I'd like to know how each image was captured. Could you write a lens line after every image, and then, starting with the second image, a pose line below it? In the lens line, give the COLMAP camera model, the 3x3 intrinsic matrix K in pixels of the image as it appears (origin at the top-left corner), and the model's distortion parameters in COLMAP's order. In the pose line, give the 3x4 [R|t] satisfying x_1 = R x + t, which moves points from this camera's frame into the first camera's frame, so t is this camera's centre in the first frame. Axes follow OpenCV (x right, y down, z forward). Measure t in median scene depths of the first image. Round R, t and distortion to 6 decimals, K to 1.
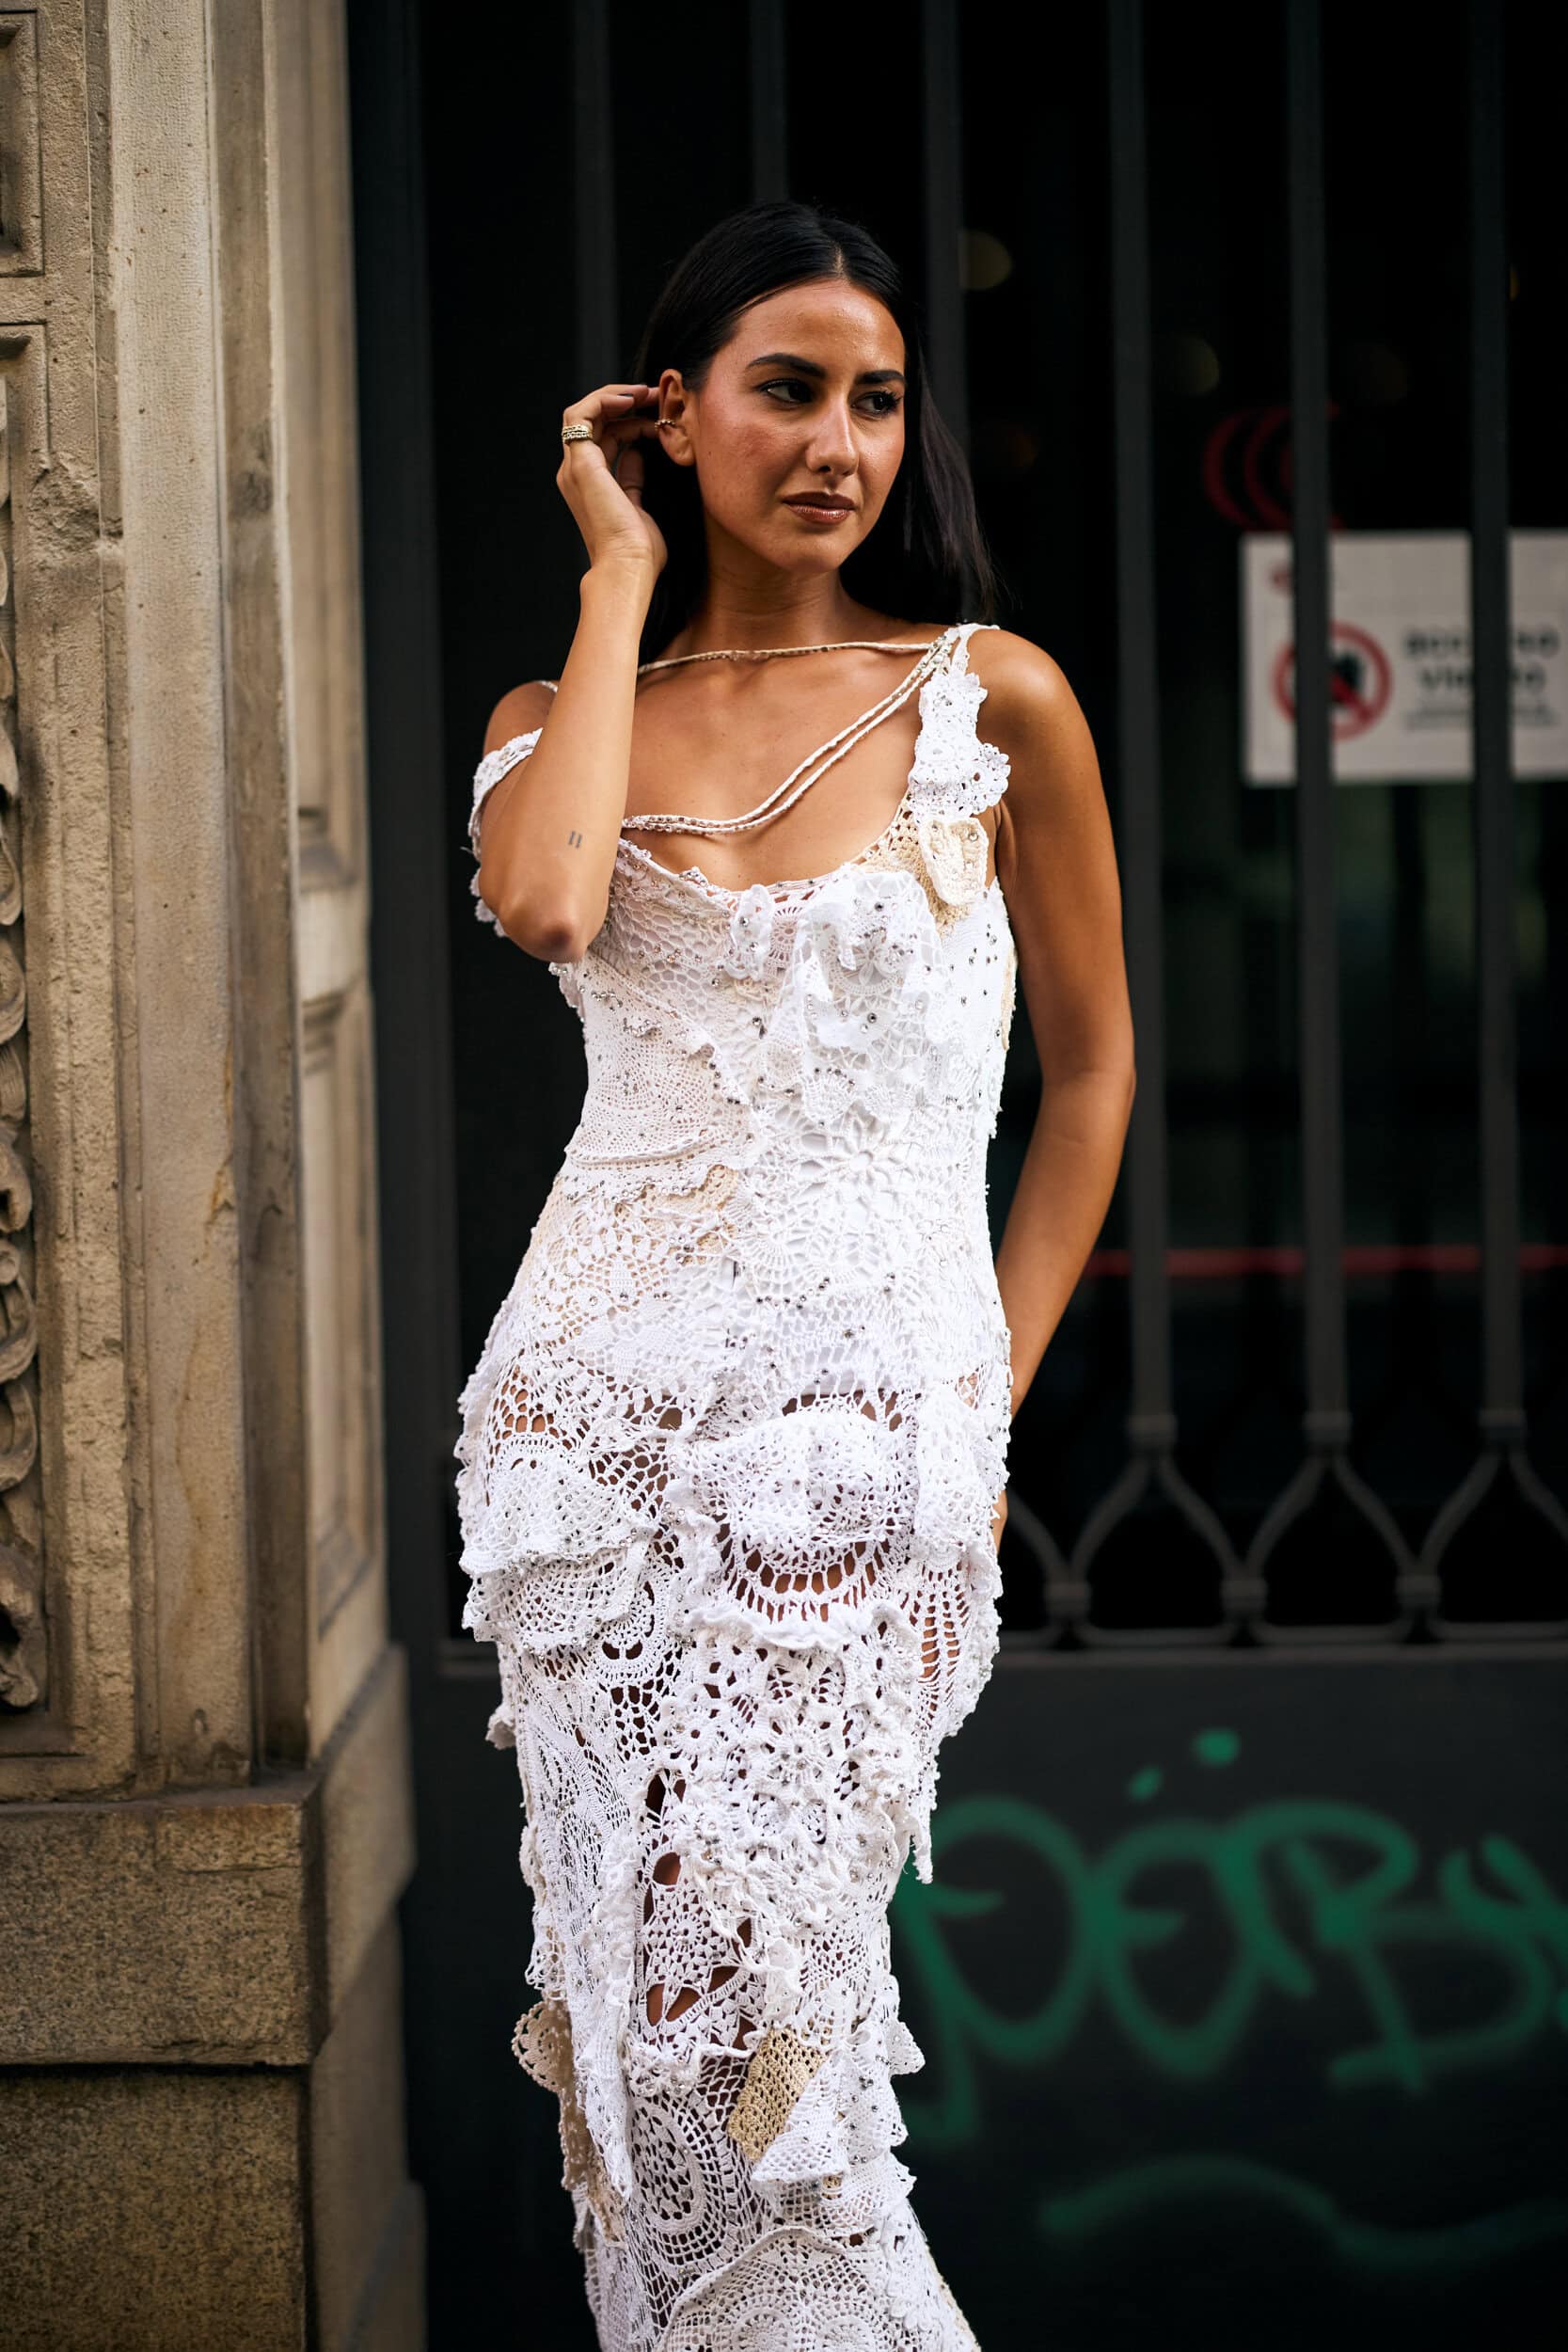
lens RADIAL K [[5789.5, 0, 784.0], [0, 5789.5, 1176.0], [0, 0, 1]] dist [0.086535, -0.894585]
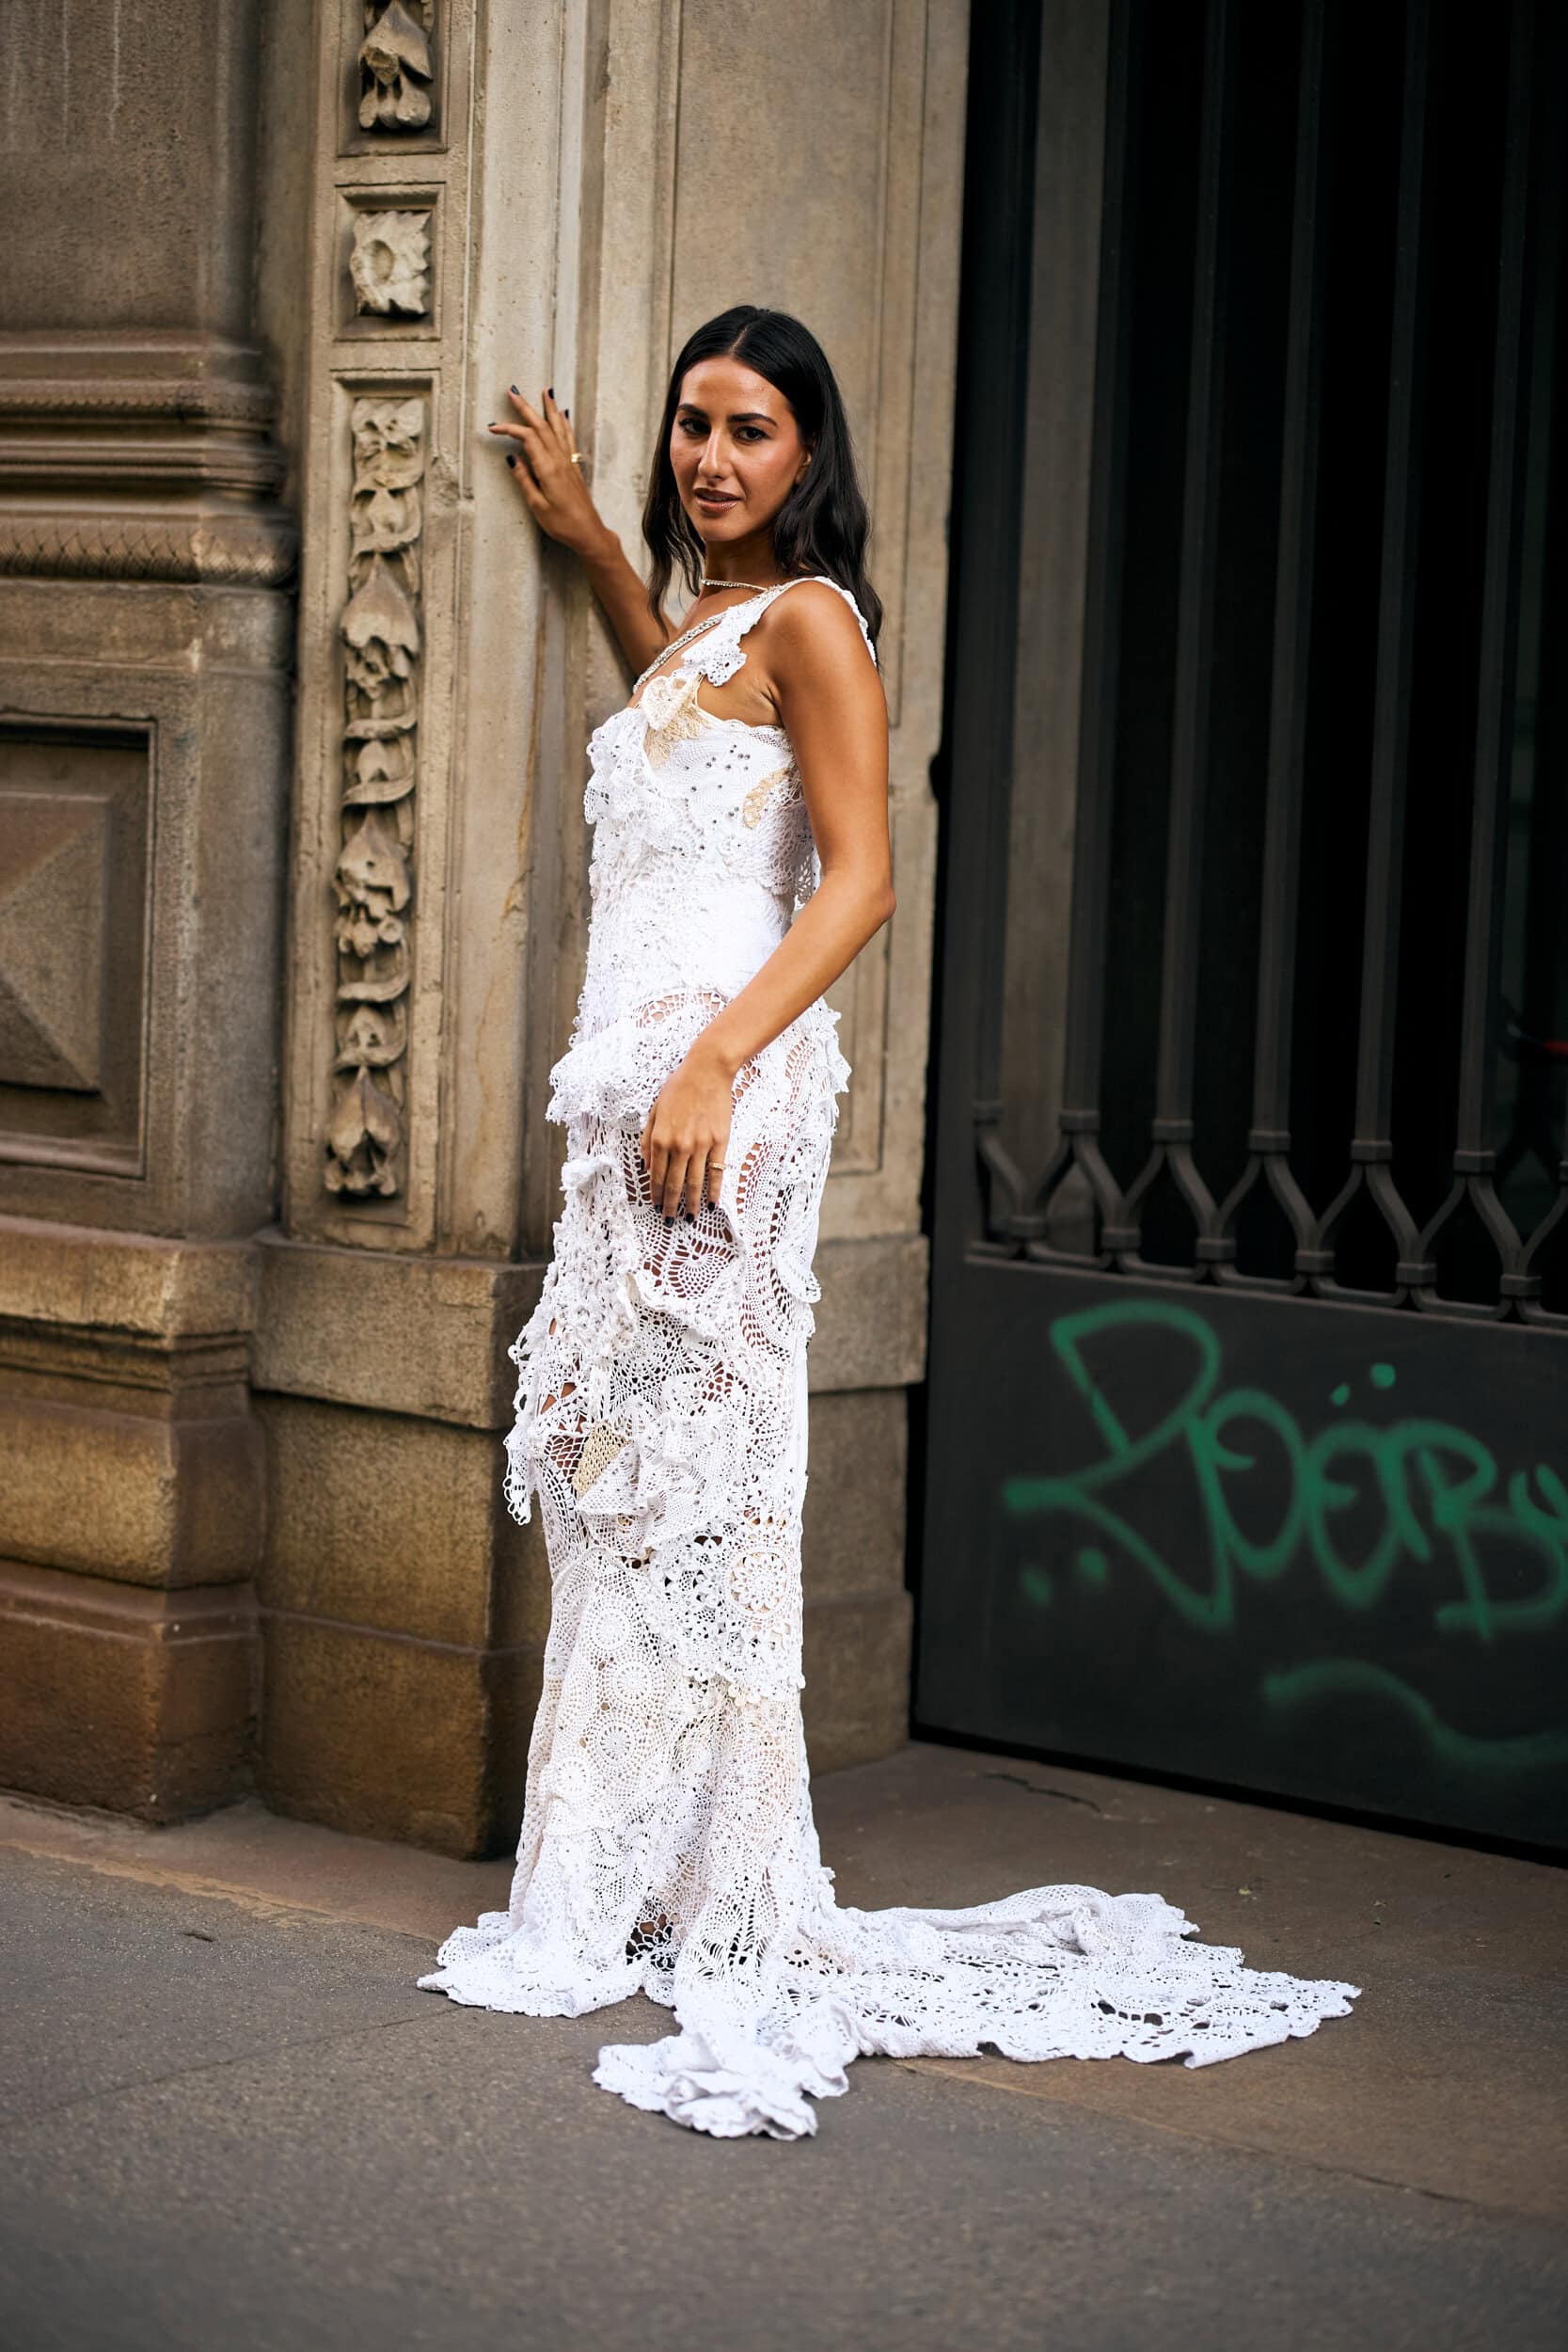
lens RADIAL K [[5789.5, 0, 784.0], [0, 5789.5, 1176.0], [0, 0, 1]] dist [0.086535, -0.894585]
pose [[0.770187, 0.108950, -0.628444, 1.010626], [-0.092712, 0.993961, 0.058695, -0.023022], [0.631044, 0.013058, 0.775637, -0.227219]]
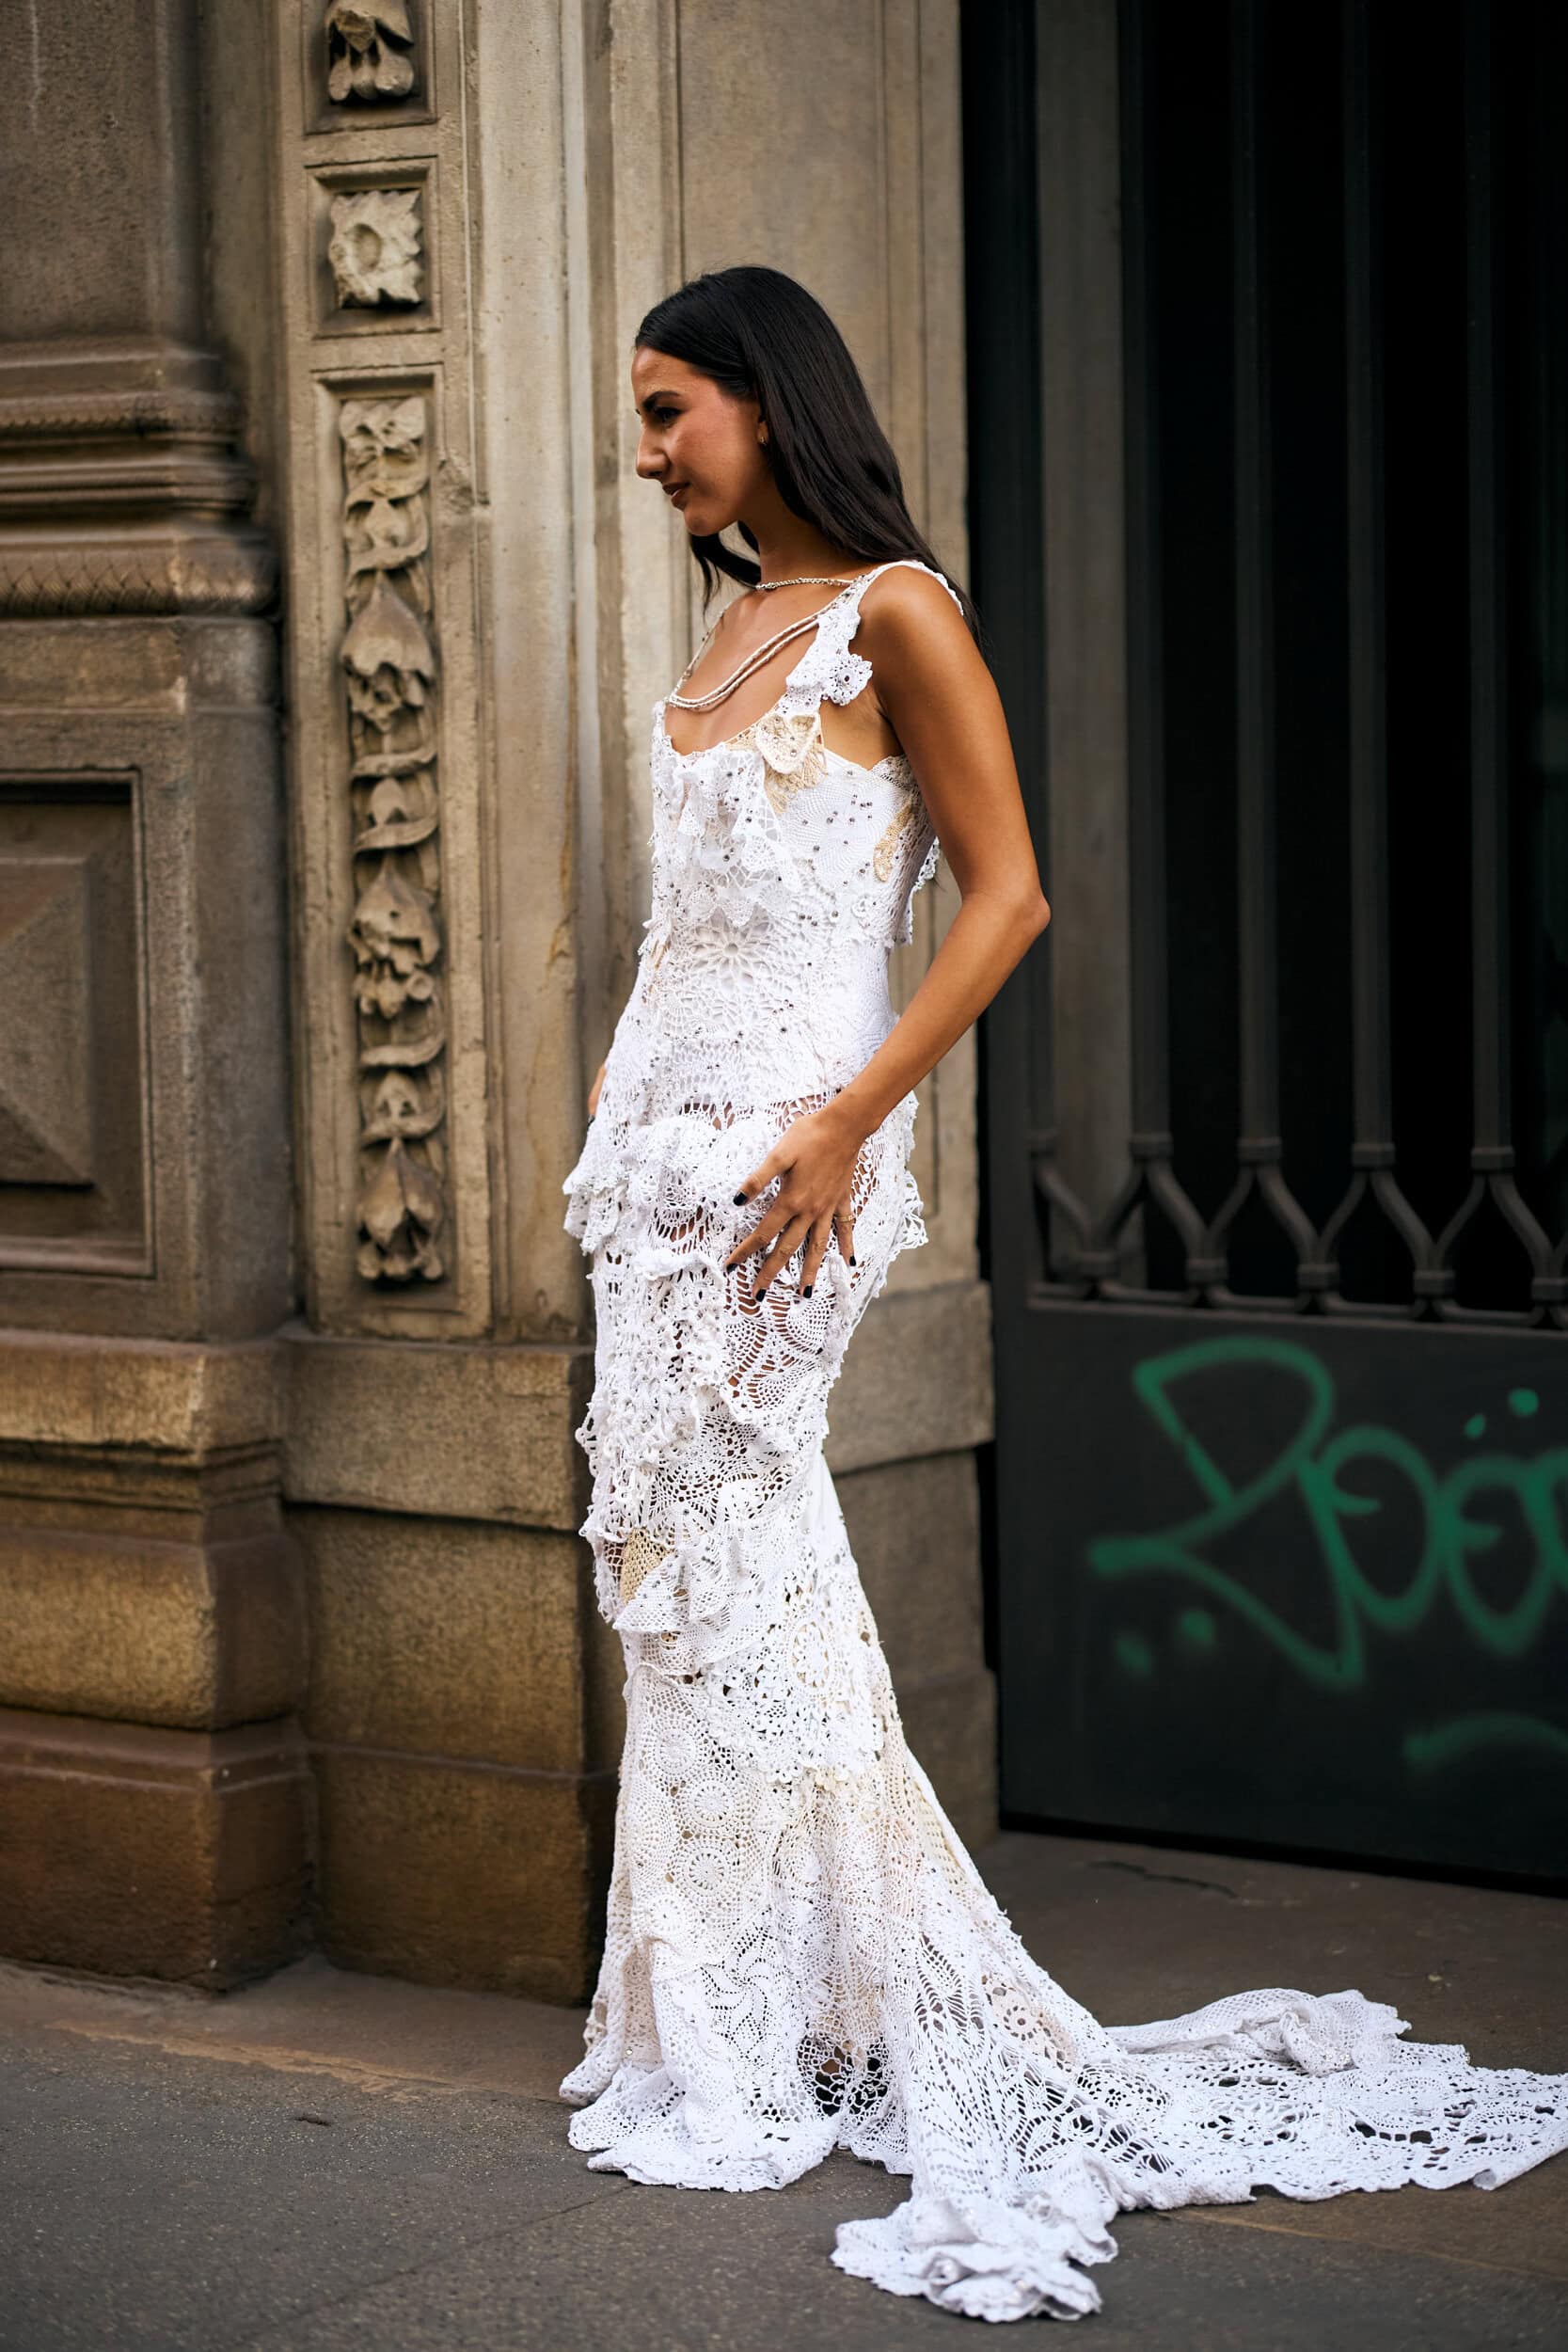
lens RADIAL K [[5789.5, 0, 784.0], [0, 5789.5, 1176.0], [0, 0, 1]] dist [0.086535, -0.894585]
pose [[0.826287, 0.056759, -0.560382, 0.792743], [-0.032732, 0.998067, 0.052828, -0.018363], [0.562297, -0.025308, 0.826548, -0.199576]]
